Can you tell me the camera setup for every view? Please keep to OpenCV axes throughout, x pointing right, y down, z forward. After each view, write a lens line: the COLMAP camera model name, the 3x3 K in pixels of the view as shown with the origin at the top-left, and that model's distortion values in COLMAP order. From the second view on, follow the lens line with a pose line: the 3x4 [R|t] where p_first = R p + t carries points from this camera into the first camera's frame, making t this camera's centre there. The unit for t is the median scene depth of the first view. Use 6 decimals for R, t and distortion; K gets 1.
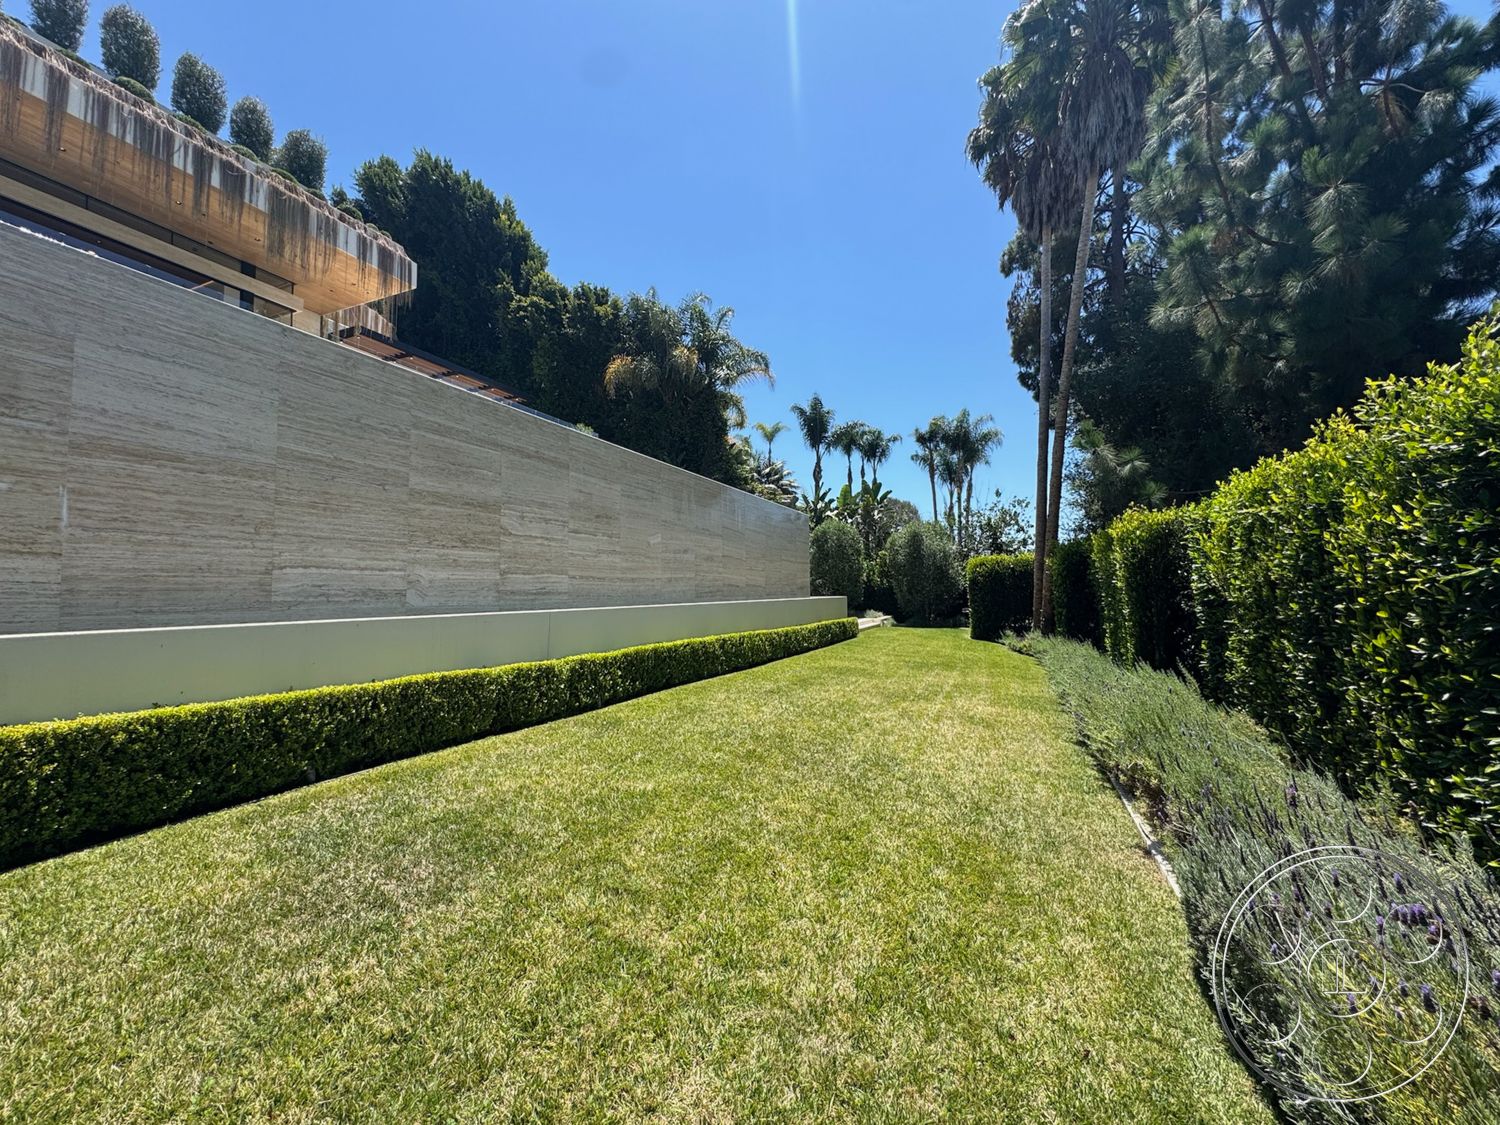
lens RADIAL K [[603.2, 0, 749.0], [0, 603.2, 560.6], [0, 0, 1]] dist [-0.005450, 0.000948]
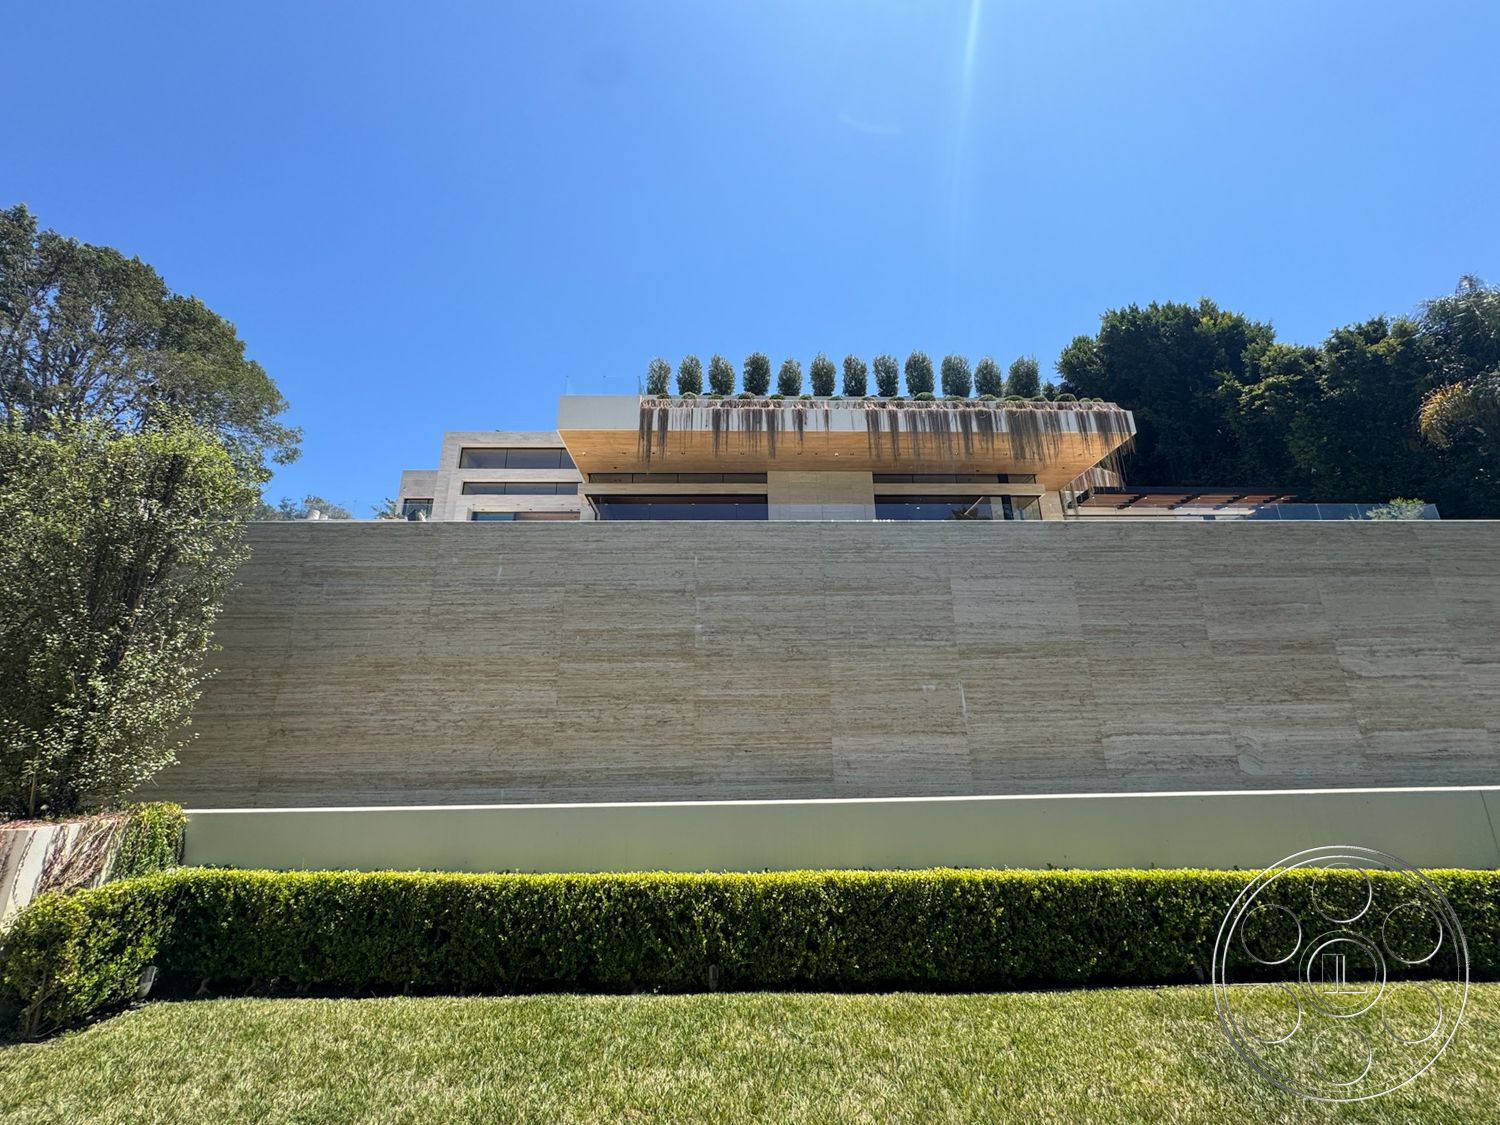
lens RADIAL K [[603.2, 0, 748.2], [0, 603.2, 560.4], [0, 0, 1]] dist [-0.005450, 0.000948]
pose [[0.428286, -0.264211, -0.864155, -0.014015], [0.055931, 0.962218, -0.266473, -0.012845], [0.901911, 0.065793, 0.426882, -0.018594]]
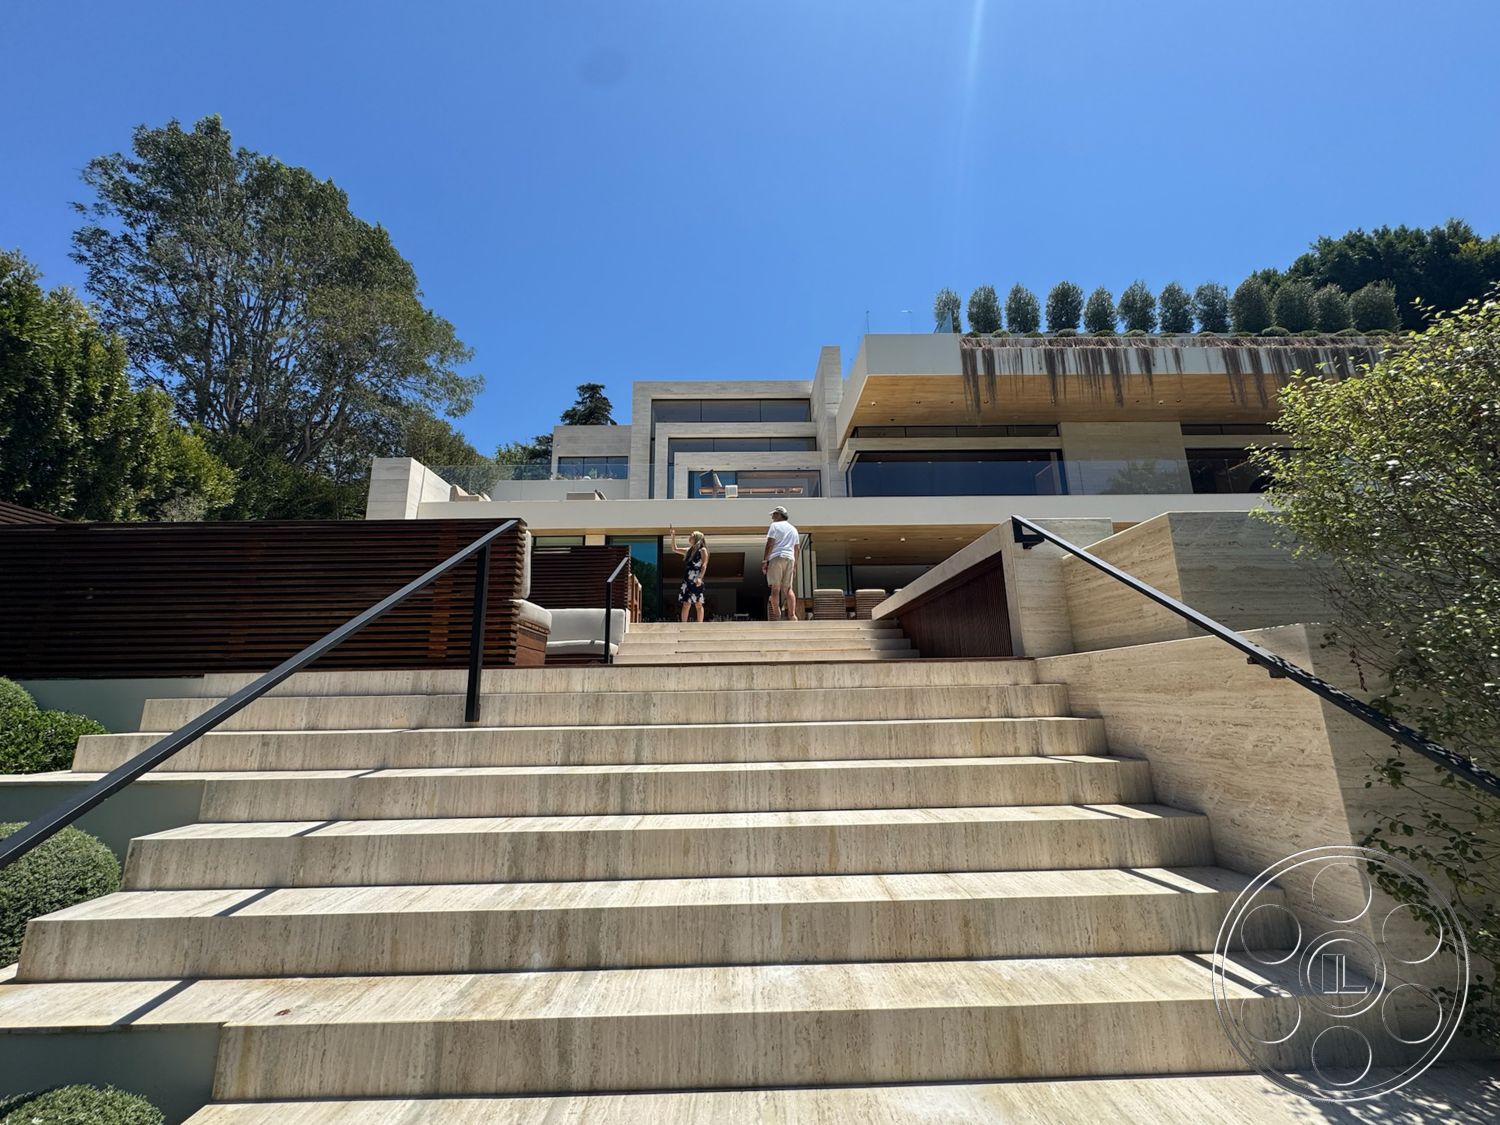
lens RADIAL K [[603.2, 0, 742.6], [0, 603.2, 549.6], [0, 0, 1]] dist [-0.005450, 0.000948]
pose [[0.411715, -0.215982, -0.885349, -0.425012], [0.058040, 0.975752, -0.211045, -0.120196], [0.909462, 0.035505, 0.414267, -0.514654]]
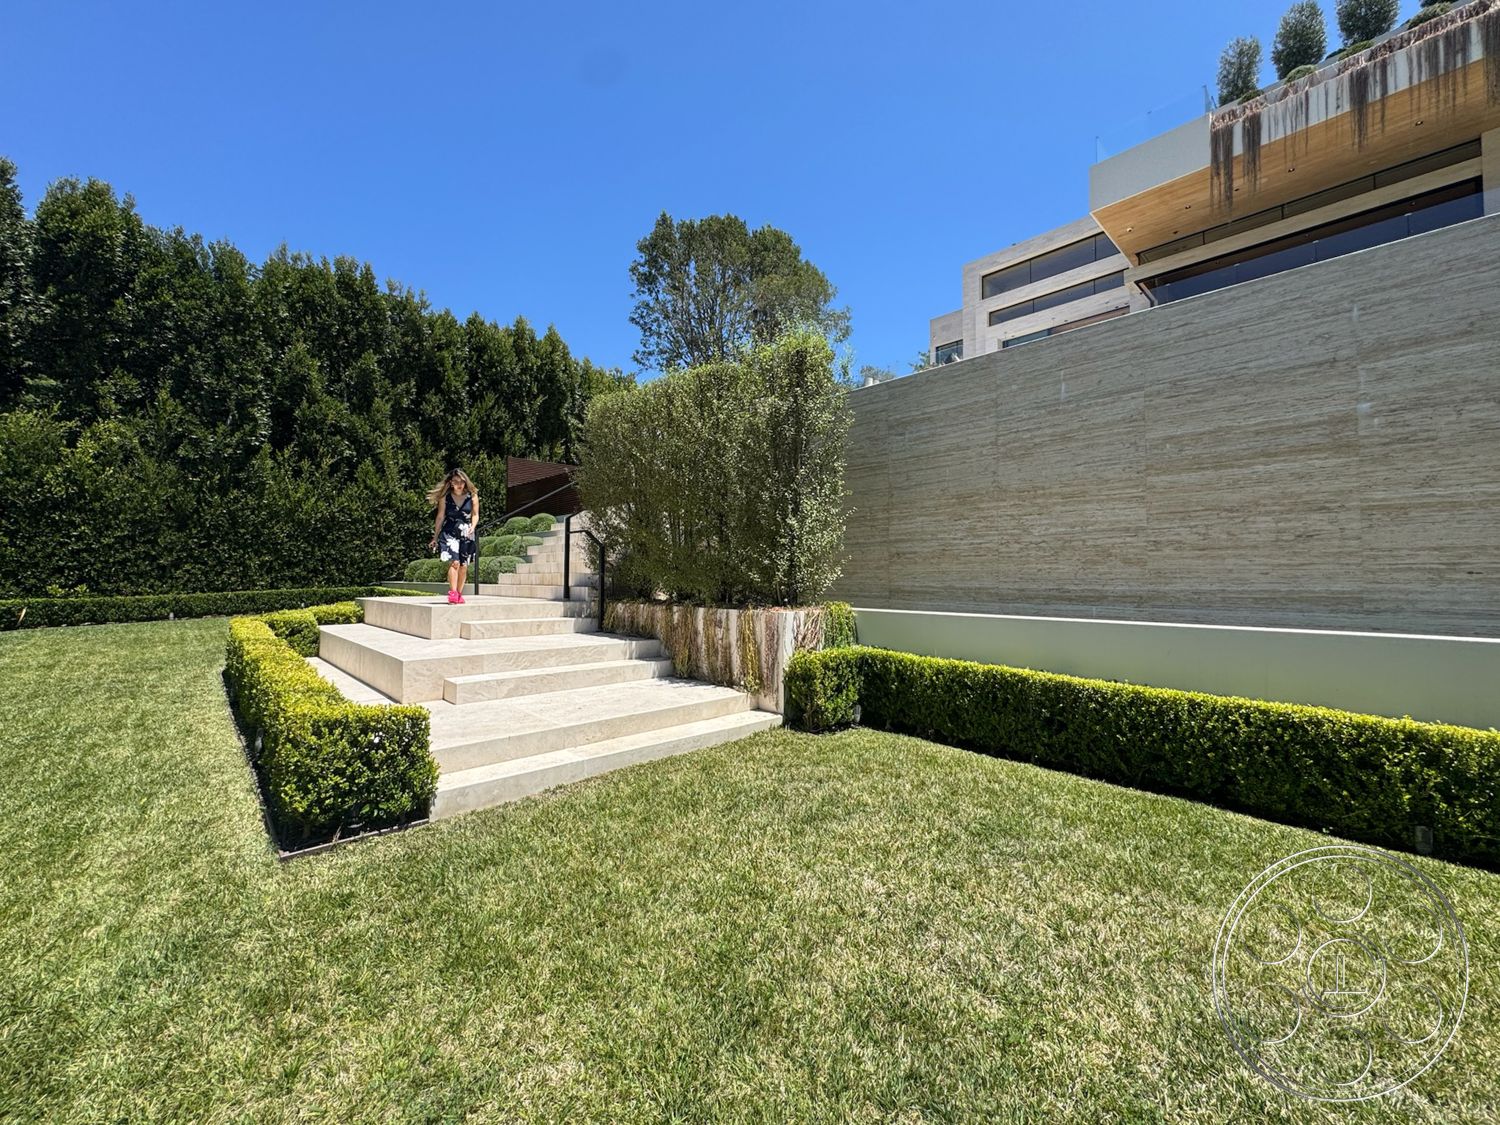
lens RADIAL K [[603.2, 0, 746.7], [0, 603.2, 558.4], [0, 0, 1]] dist [-0.005450, 0.000948]
pose [[-0.394561, -0.024055, -0.918555, -0.010009], [0.045193, 0.997939, -0.045546, -0.007680], [0.917758, -0.059483, -0.392661, -0.034669]]
